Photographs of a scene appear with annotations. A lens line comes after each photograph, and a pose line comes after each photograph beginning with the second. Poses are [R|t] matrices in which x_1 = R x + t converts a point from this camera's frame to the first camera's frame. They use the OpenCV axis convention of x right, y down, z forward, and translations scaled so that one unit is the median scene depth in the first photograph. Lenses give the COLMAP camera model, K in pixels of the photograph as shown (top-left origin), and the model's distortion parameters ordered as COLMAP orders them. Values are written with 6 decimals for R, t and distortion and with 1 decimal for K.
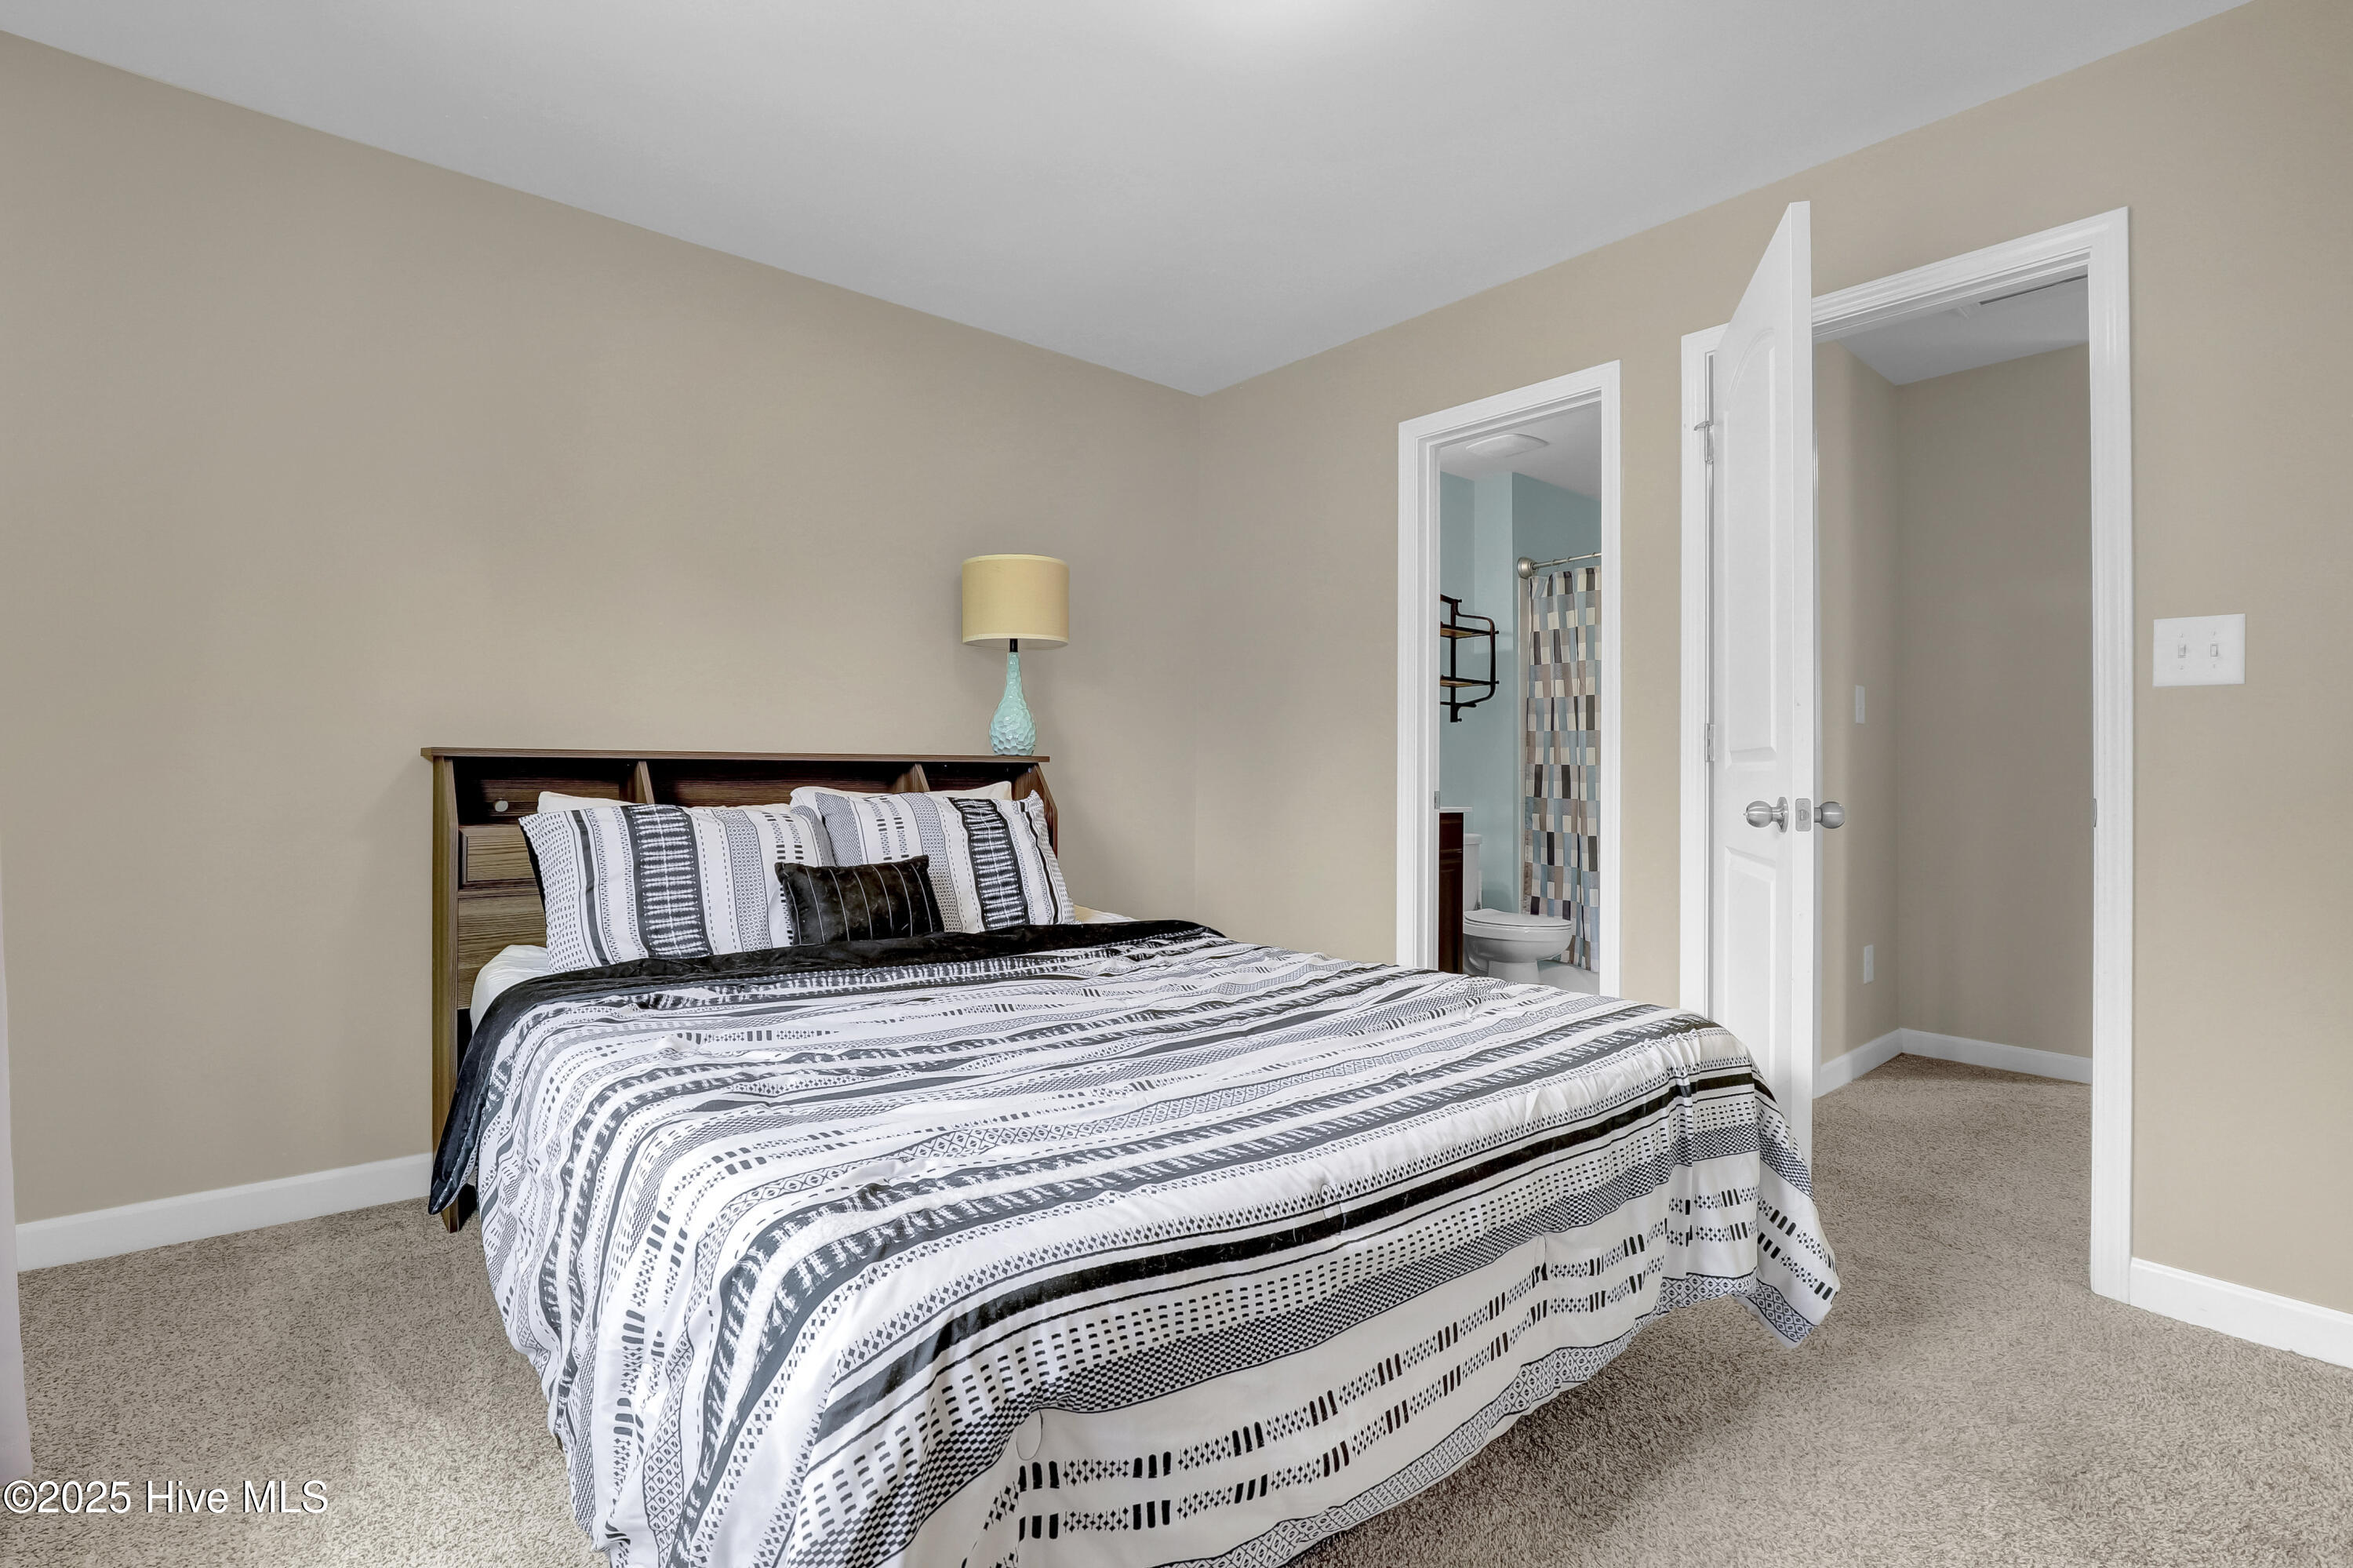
lens RADIAL K [[1092.3, 0, 1188.7], [0, 1092.3, 783.5], [0, 0, 1]] dist [-0.004083, 0.000004]
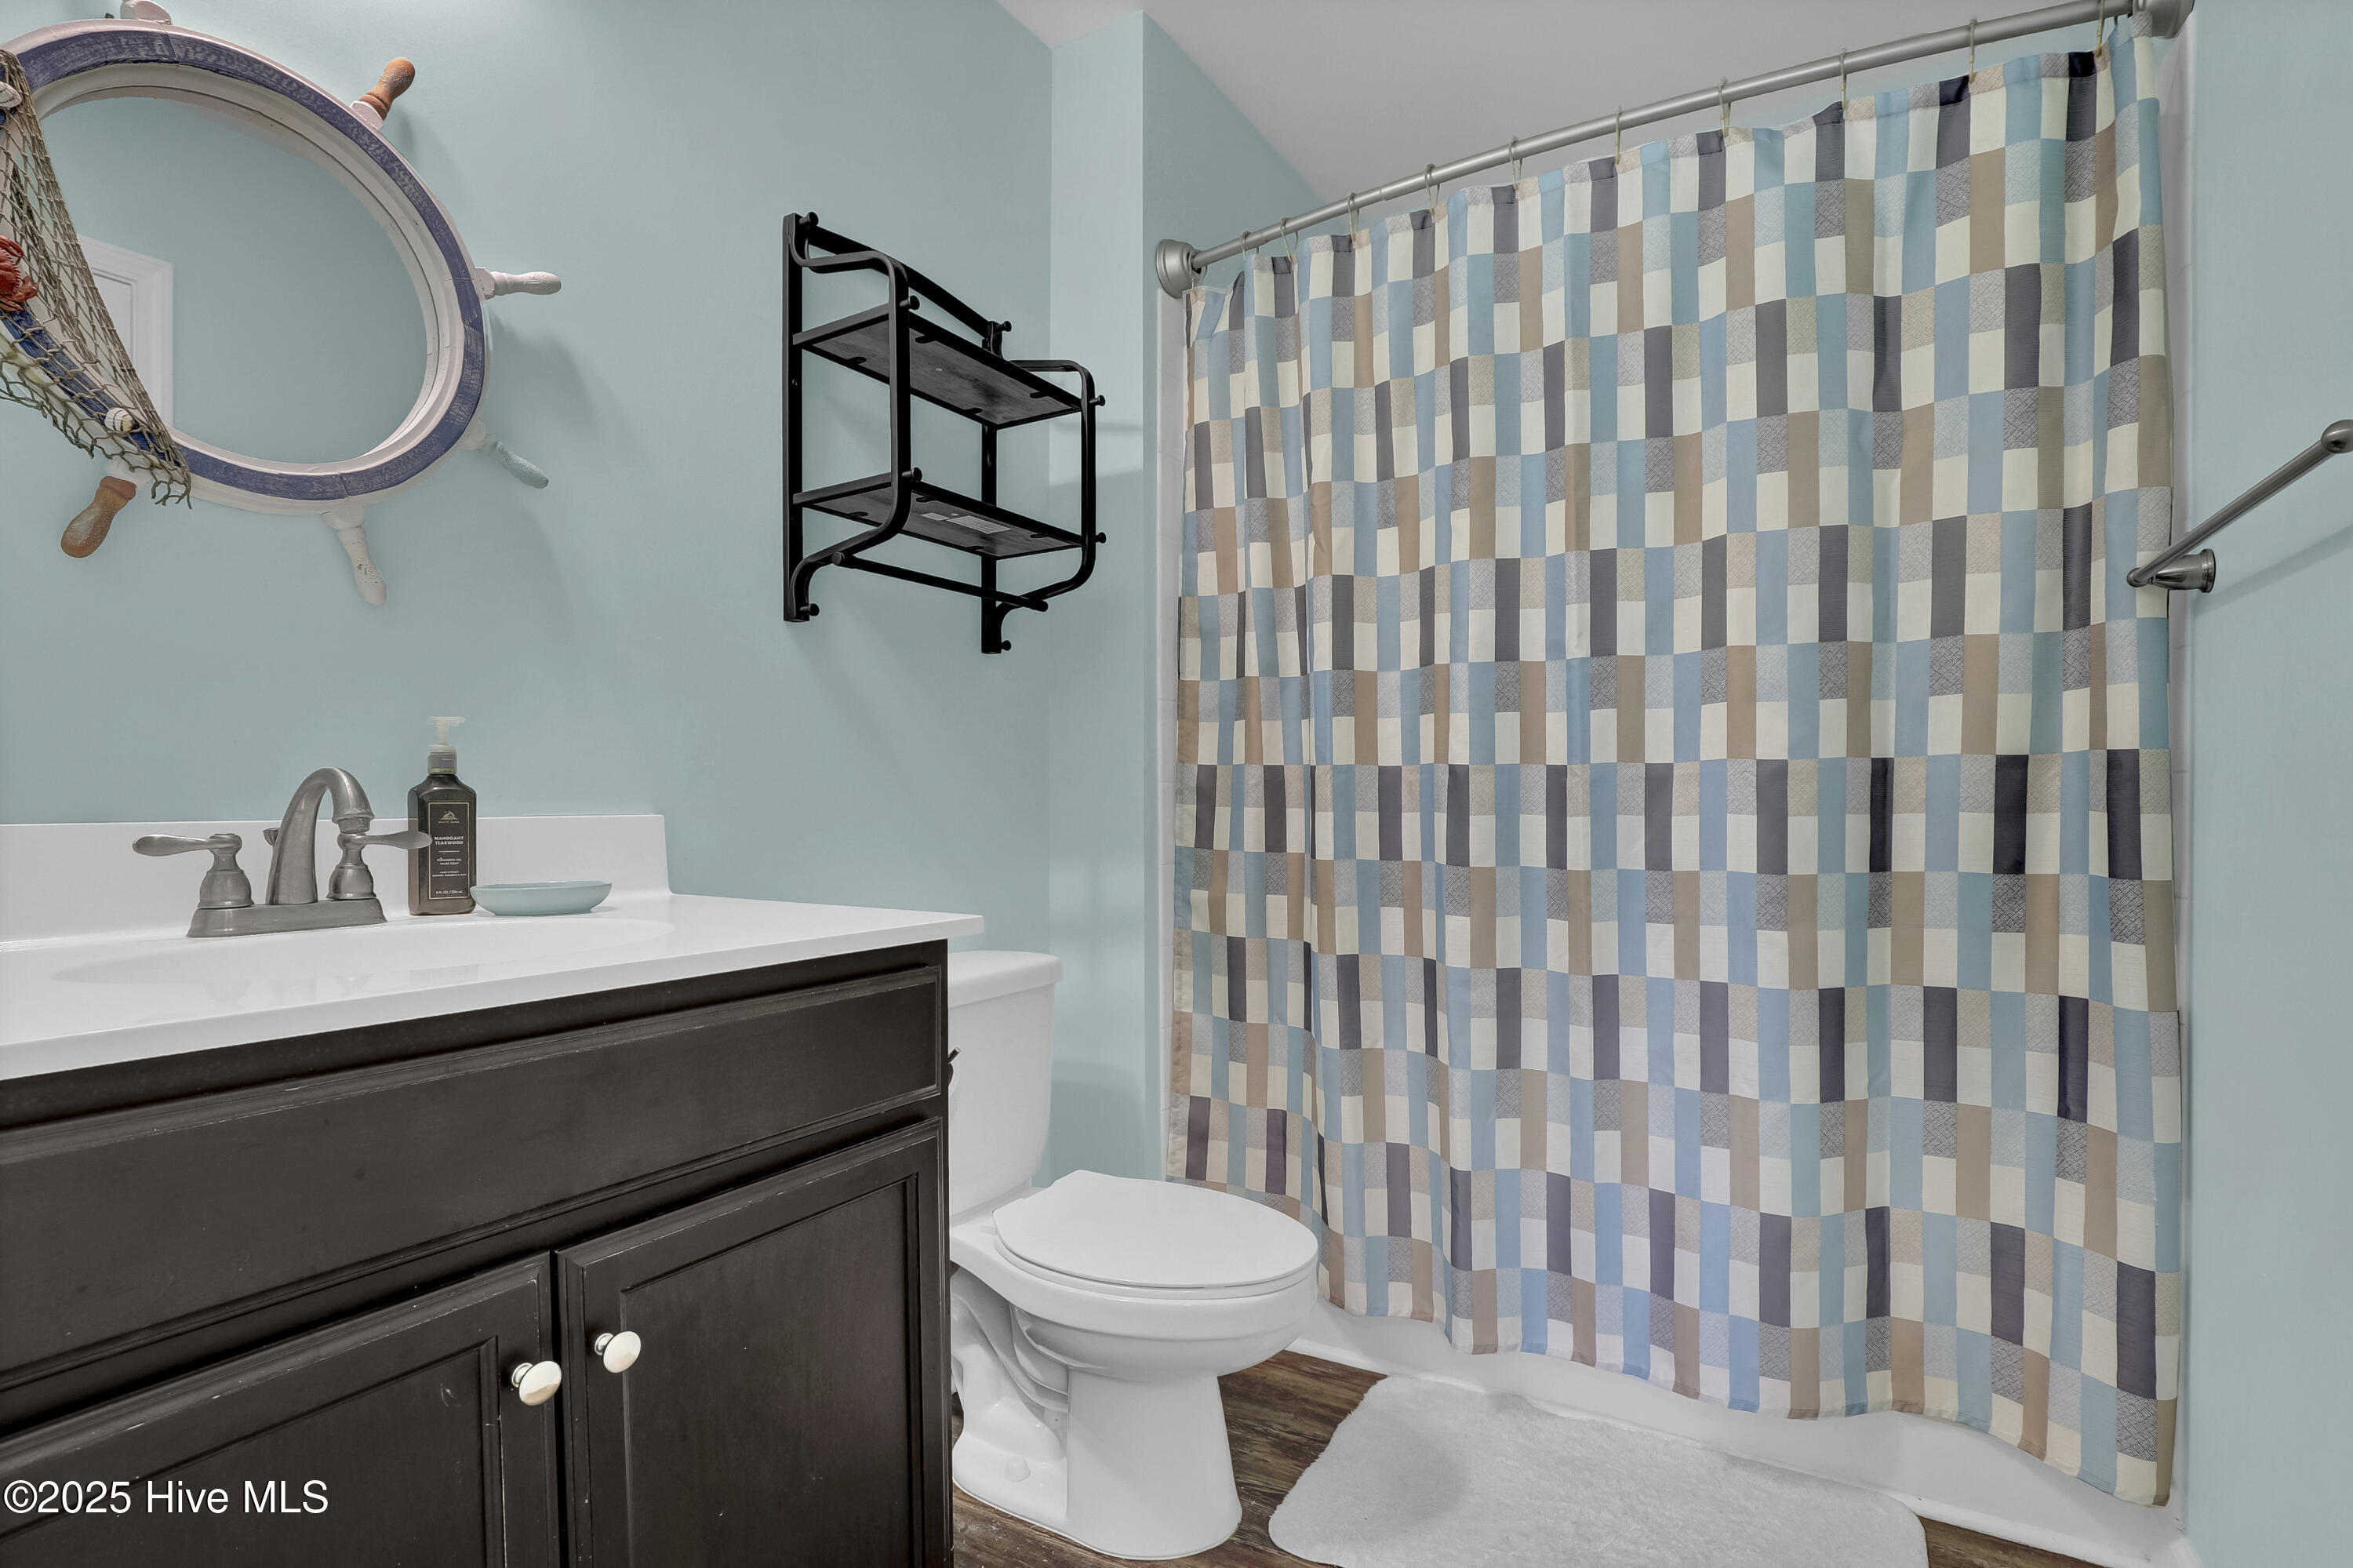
lens RADIAL K [[1092.3, 0, 1183.8], [0, 1092.3, 792.5], [0, 0, 1]] dist [-0.004083, 0.000004]
pose [[0.952757, 0.000662, 0.303734, 0.195034], [0.000771, 0.999989, -0.004599, -0.005537], [-0.303734, 0.004616, 0.952746, 0.634633]]
